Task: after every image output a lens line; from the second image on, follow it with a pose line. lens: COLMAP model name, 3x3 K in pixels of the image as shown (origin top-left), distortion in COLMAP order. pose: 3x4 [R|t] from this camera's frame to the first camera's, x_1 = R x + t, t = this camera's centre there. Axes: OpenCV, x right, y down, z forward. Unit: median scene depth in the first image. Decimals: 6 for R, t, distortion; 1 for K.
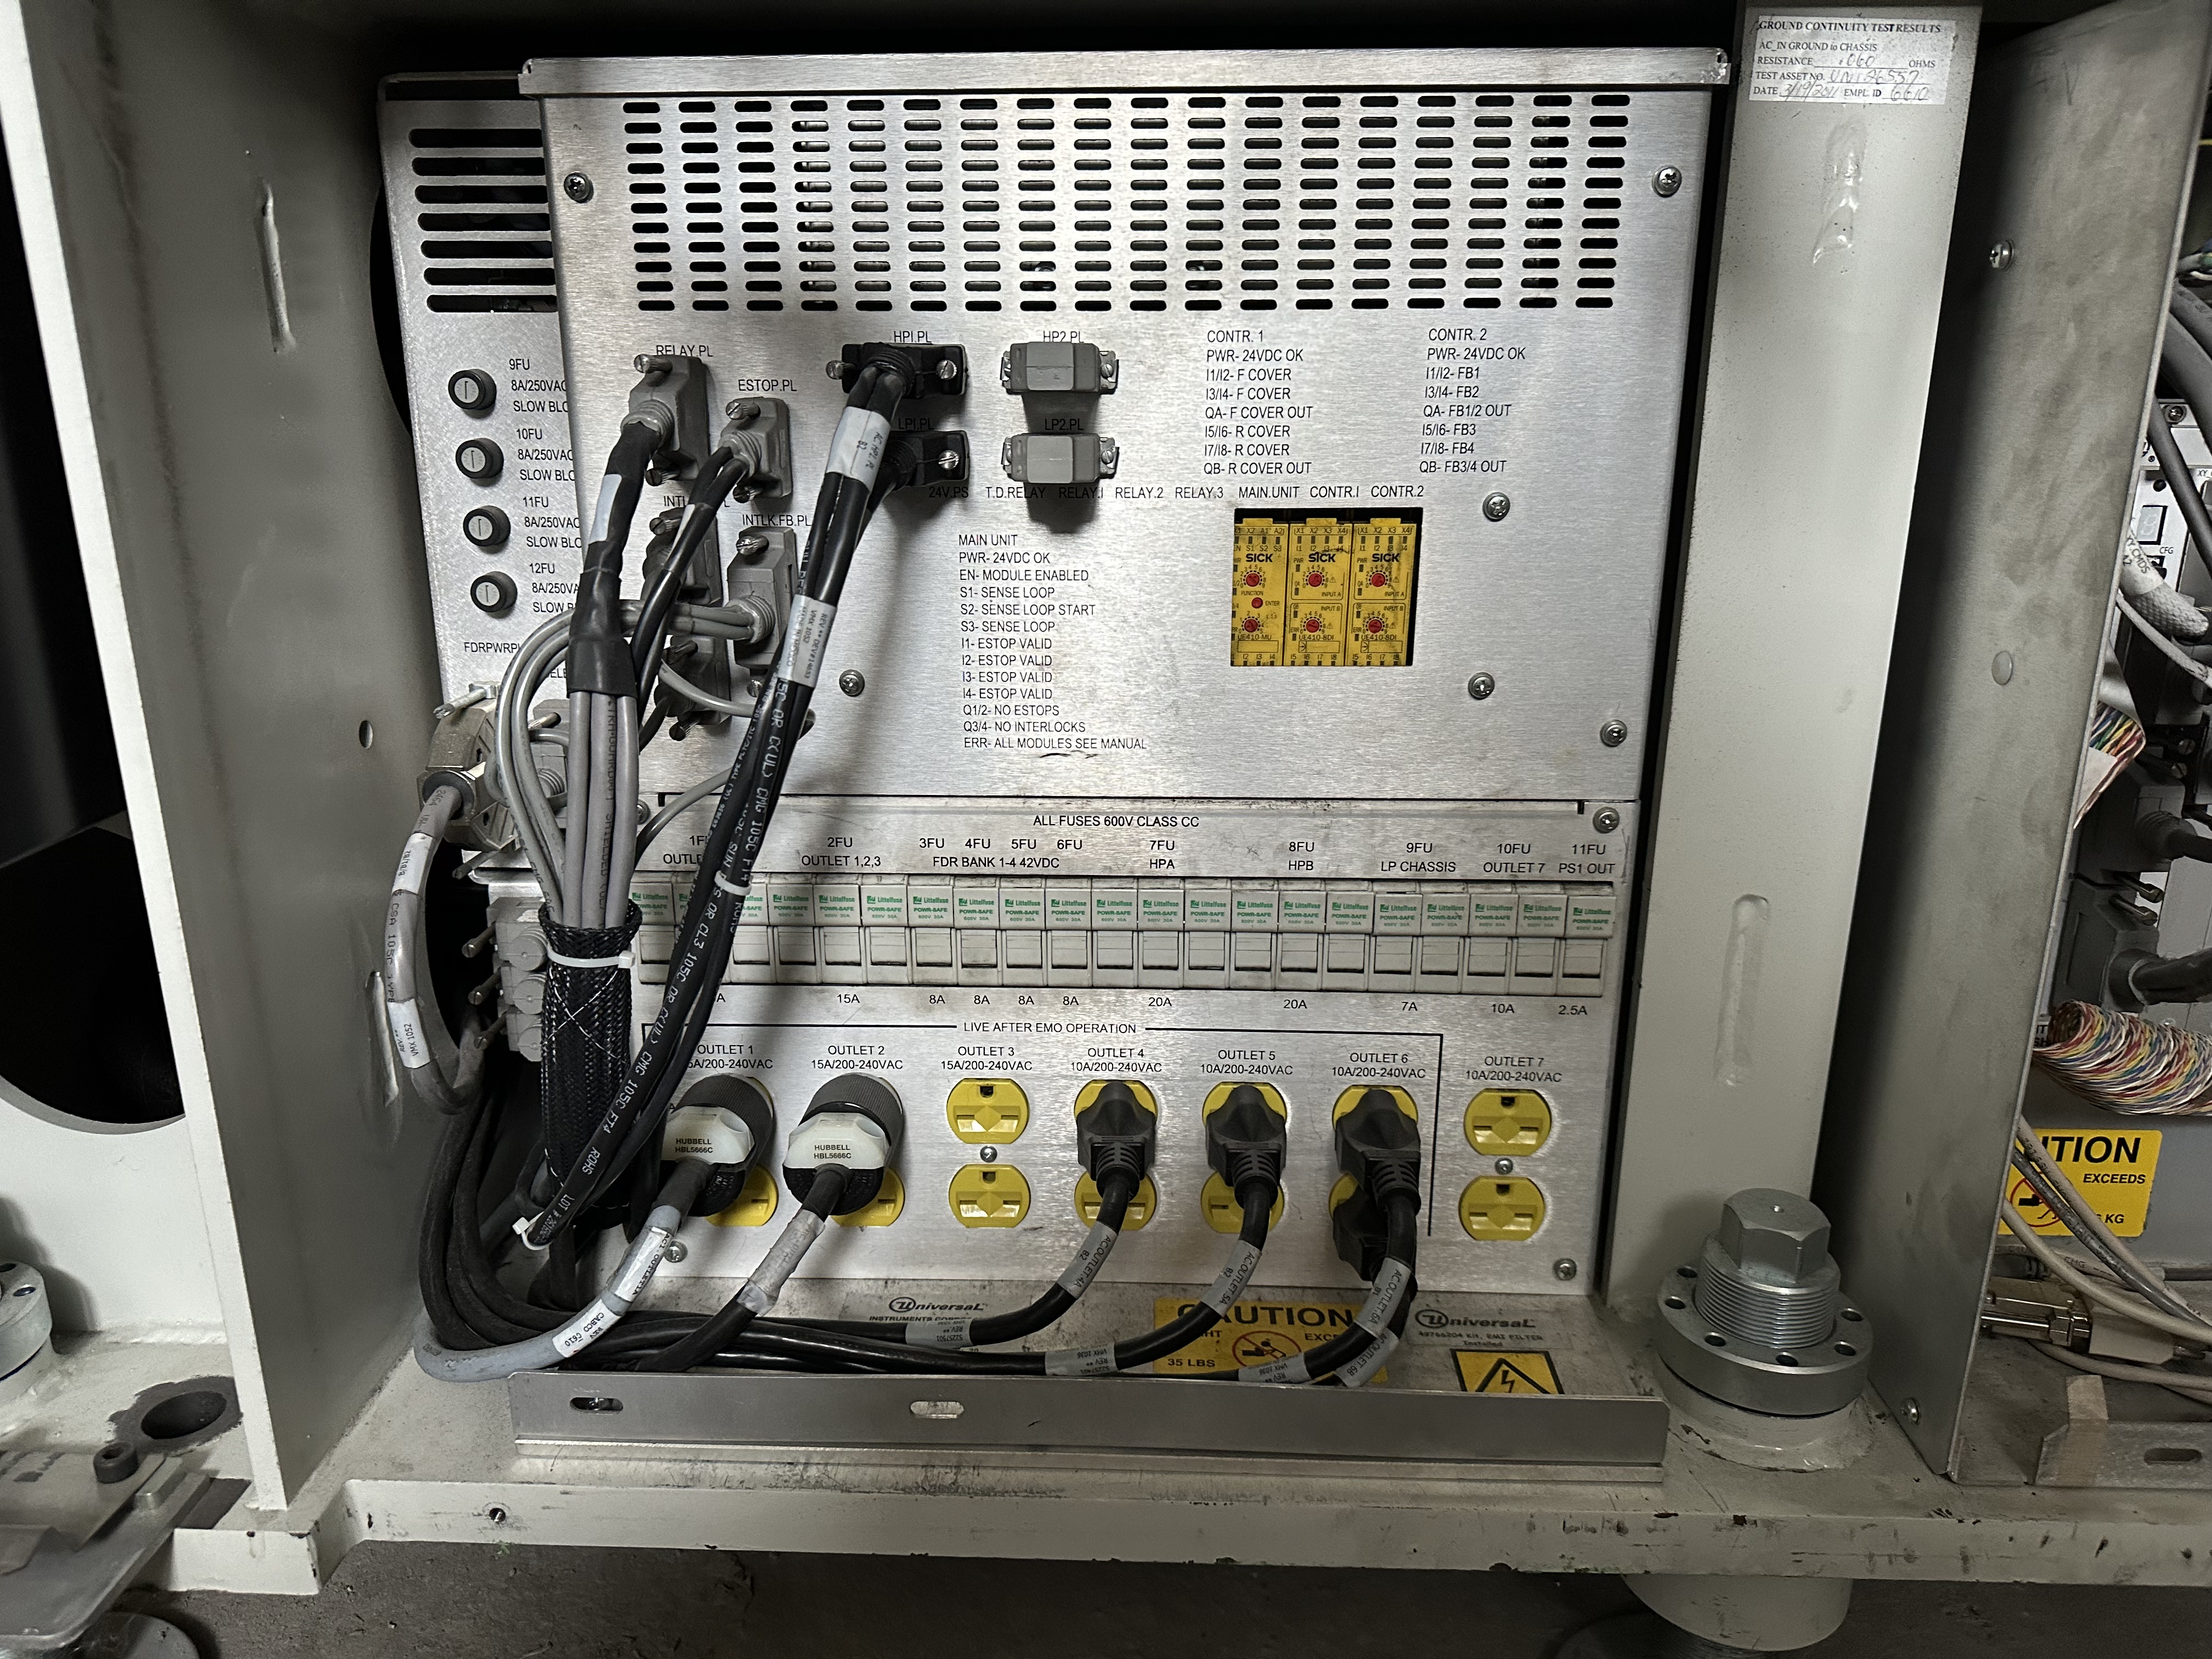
lens RADIAL K [[1575.9, 0, 1110.9], [0, 1575.9, 823.1], [0, 0, 1]] dist [0.034156, -0.034652]
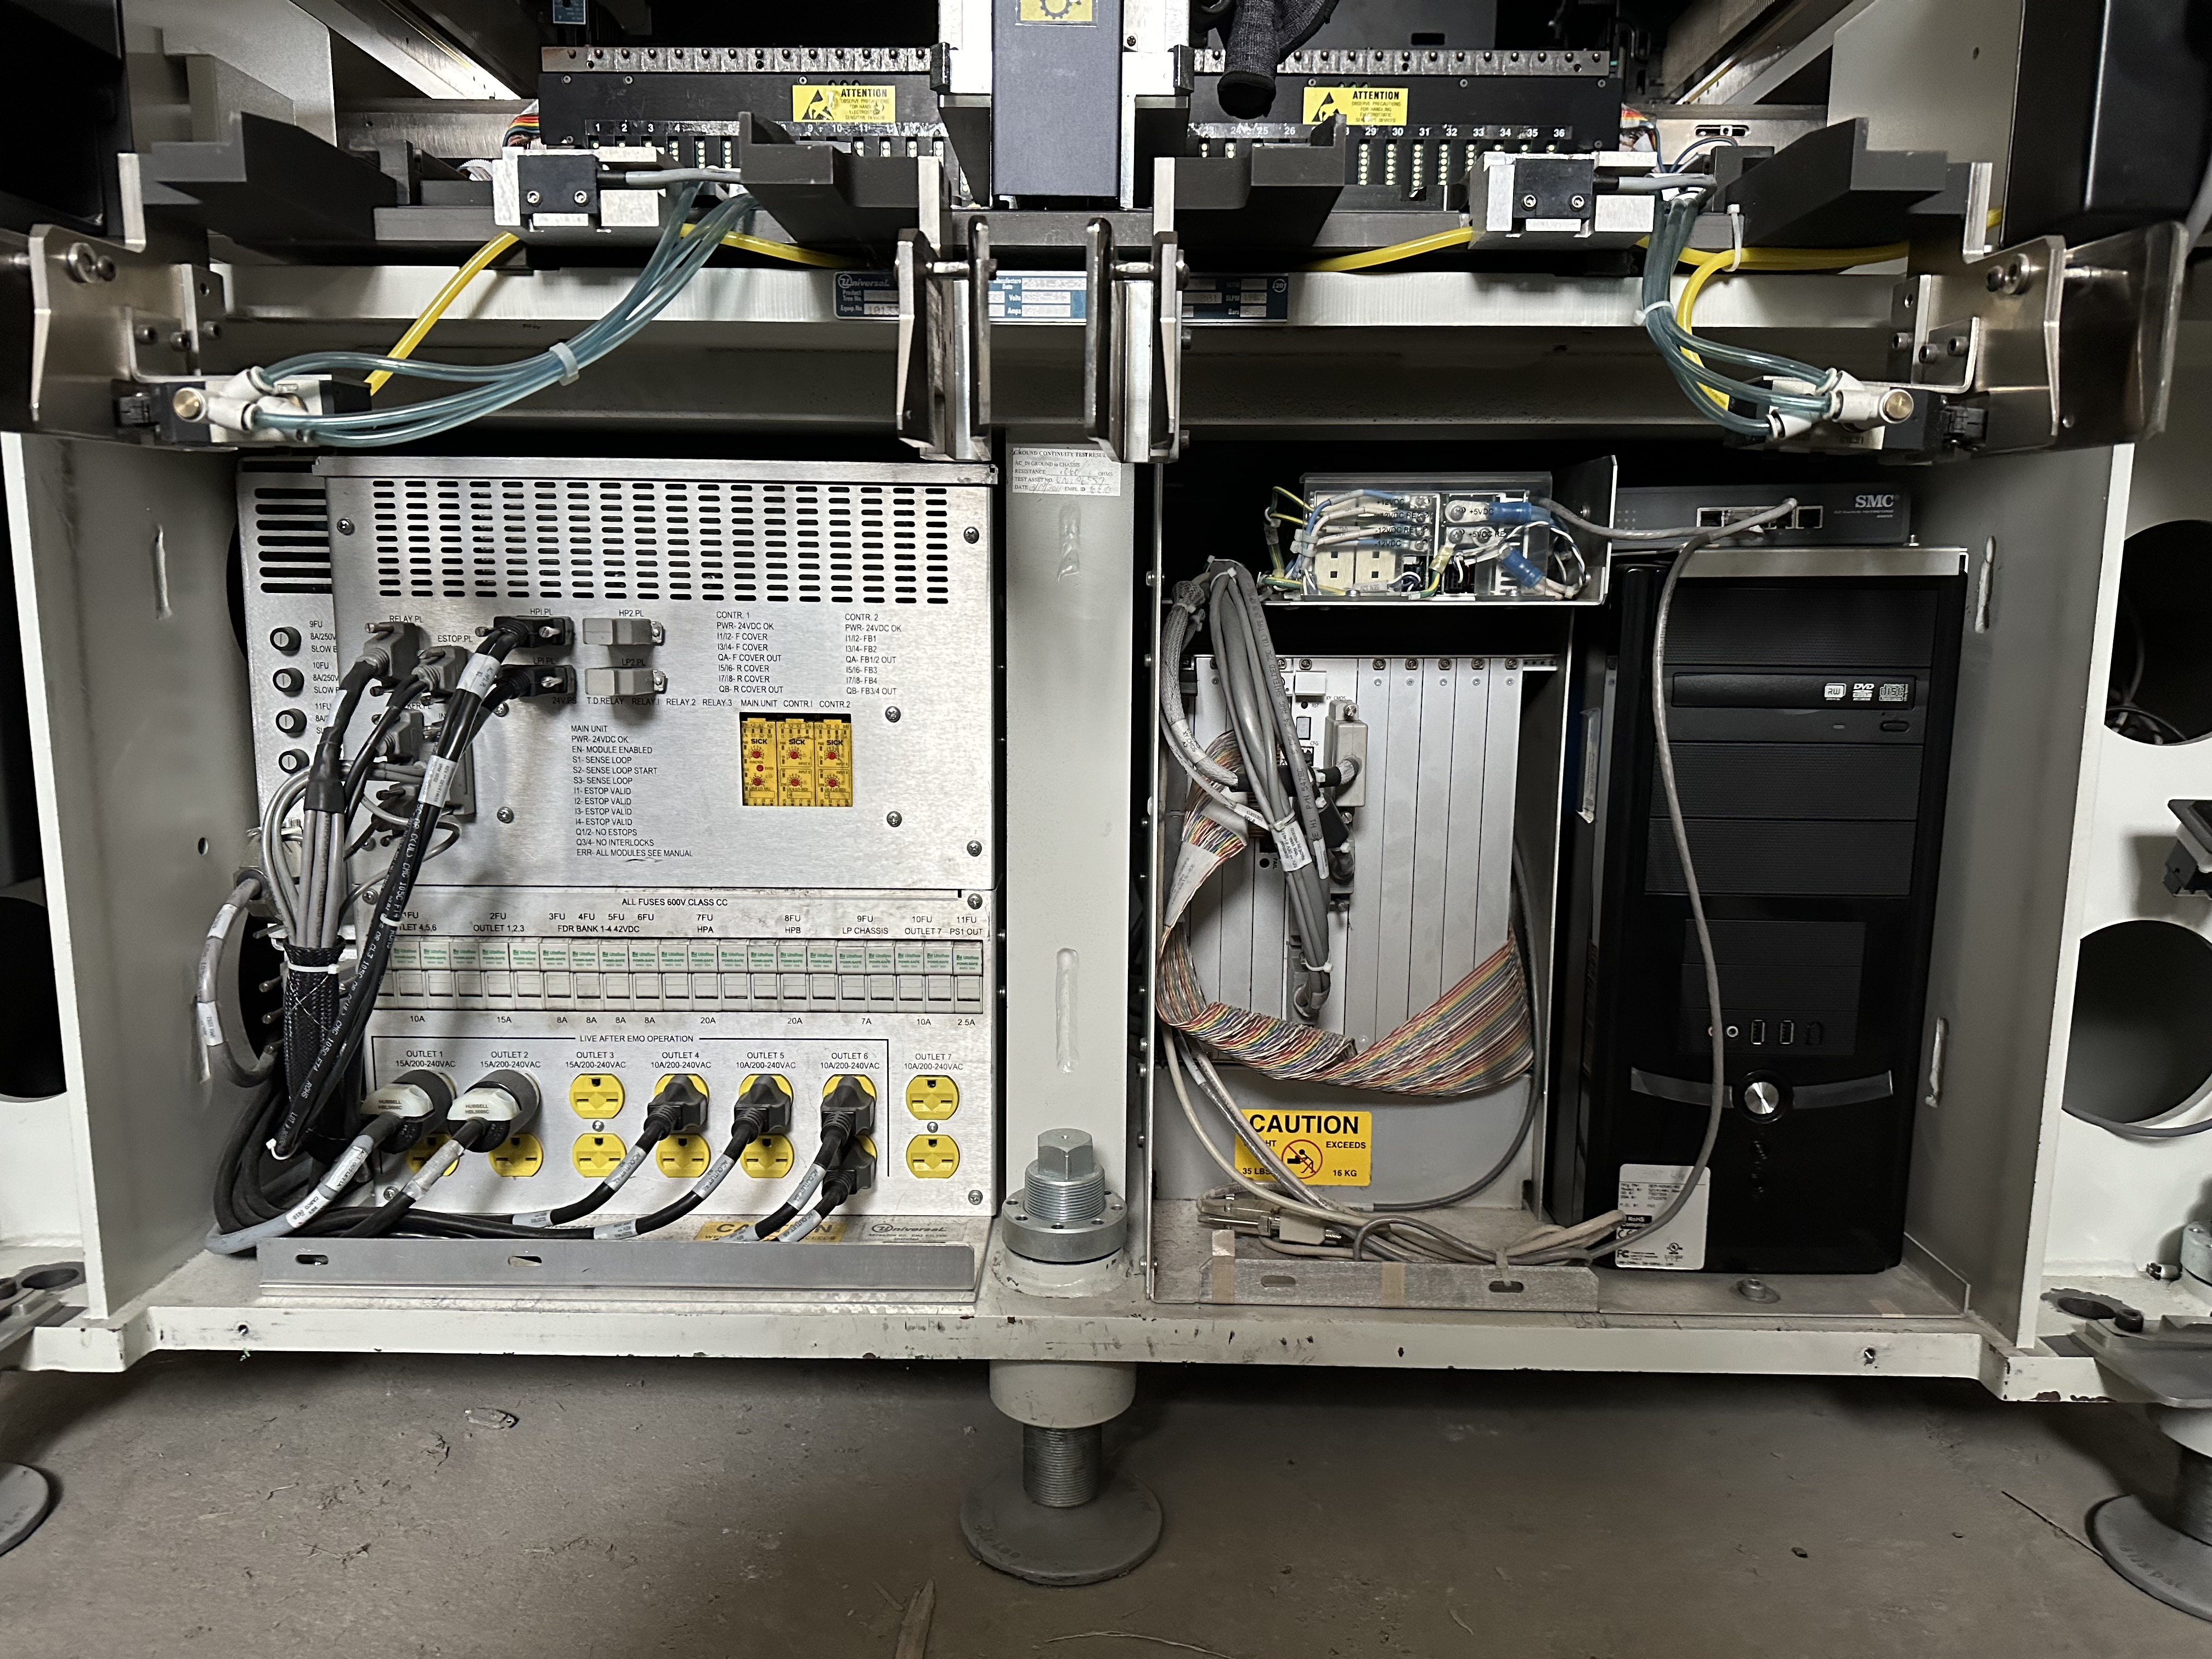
lens RADIAL K [[1542.8, 0, 1091.9], [0, 1542.8, 825.1], [0, 0, 1]] dist [0.096015, -0.105801]
pose [[0.999924, 0.004146, 0.011607, 0.439434], [-0.002591, 0.991385, -0.130952, 0.136757], [-0.012050, 0.130912, 0.991321, -0.634228]]
